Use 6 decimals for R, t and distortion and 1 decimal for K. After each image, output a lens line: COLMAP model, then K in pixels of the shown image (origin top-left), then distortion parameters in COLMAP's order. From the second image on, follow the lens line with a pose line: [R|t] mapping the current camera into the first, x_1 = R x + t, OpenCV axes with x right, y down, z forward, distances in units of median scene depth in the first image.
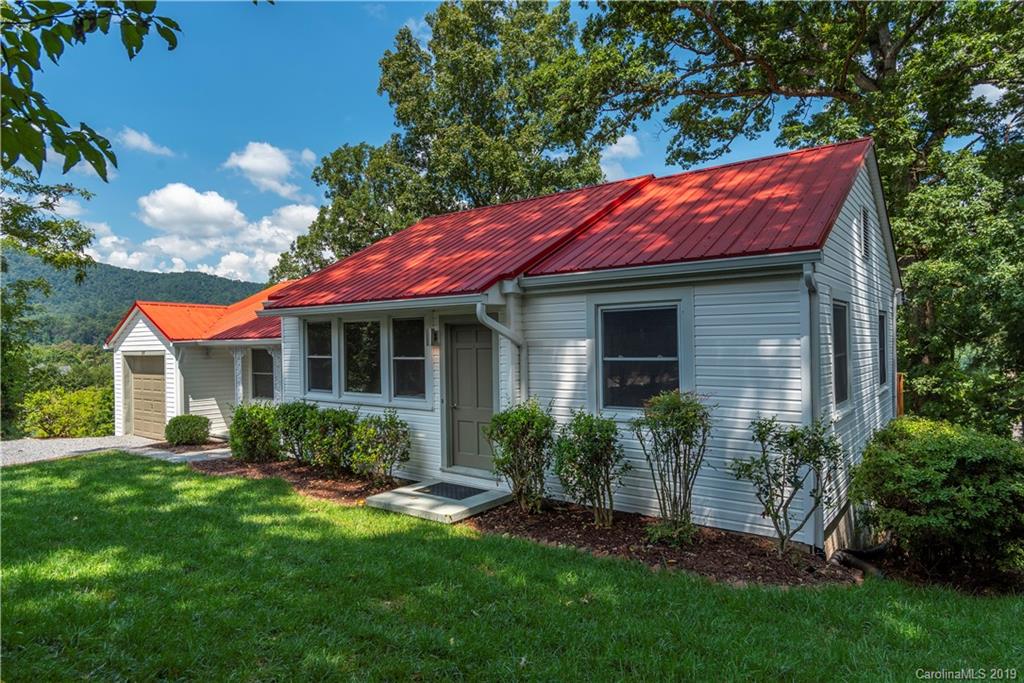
lens RADIAL K [[617.3, 0, 513.5], [0, 617.3, 341.3], [0, 0, 1]] dist [0.023813, -0.000152]
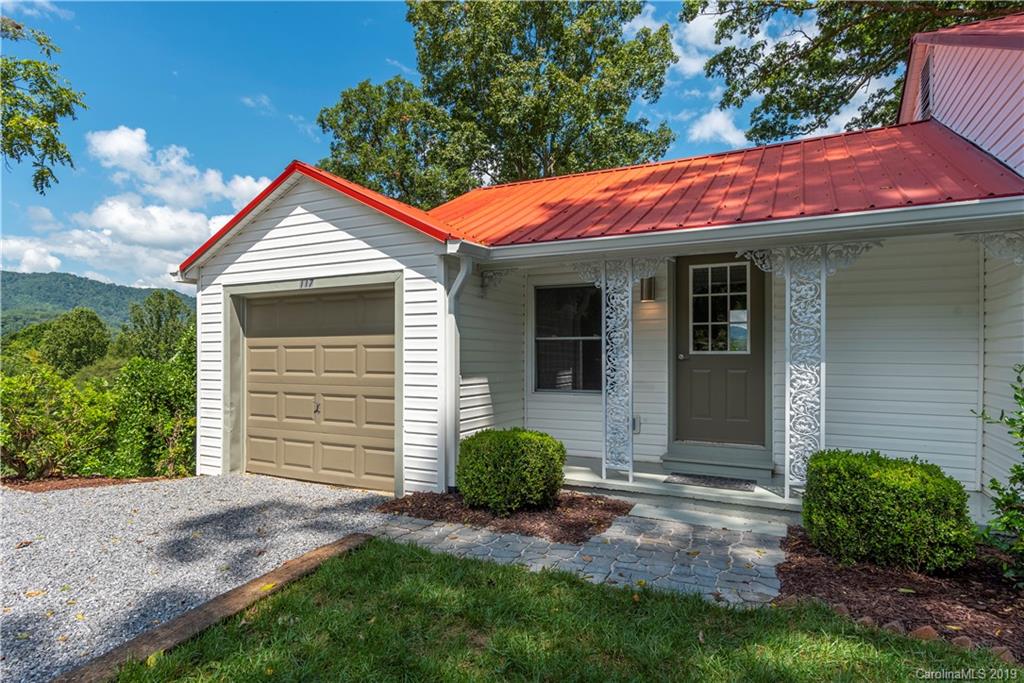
lens RADIAL K [[575.4, 0, 508.0], [0, 575.4, 349.4], [0, 0, 1]] dist [0.006277, 0.001064]
pose [[0.982255, 0.019582, 0.186524, -0.556763], [-0.018130, 0.999791, -0.009487, 0.067993], [-0.186671, 0.005937, 0.982405, 0.613751]]
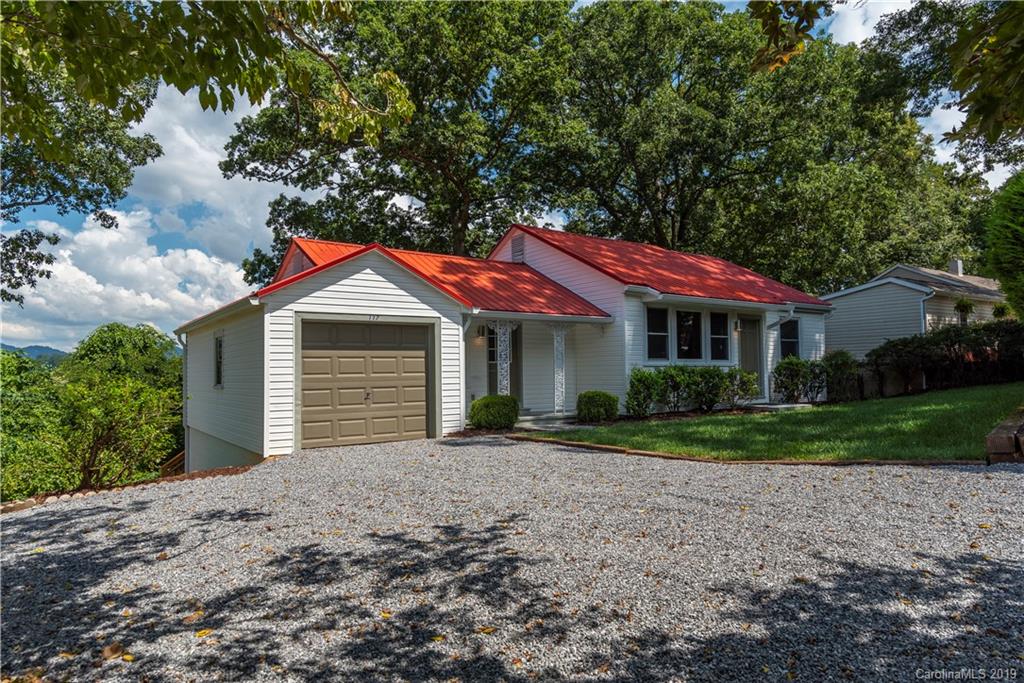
lens RADIAL K [[617.3, 0, 509.0], [0, 617.3, 344.3], [0, 0, 1]] dist [0.023813, -0.000152]
pose [[0.292447, 0.048982, 0.955026, -1.255507], [0.001781, 0.998658, -0.051765, 0.086958], [-0.956280, 0.016839, 0.291967, 0.690954]]
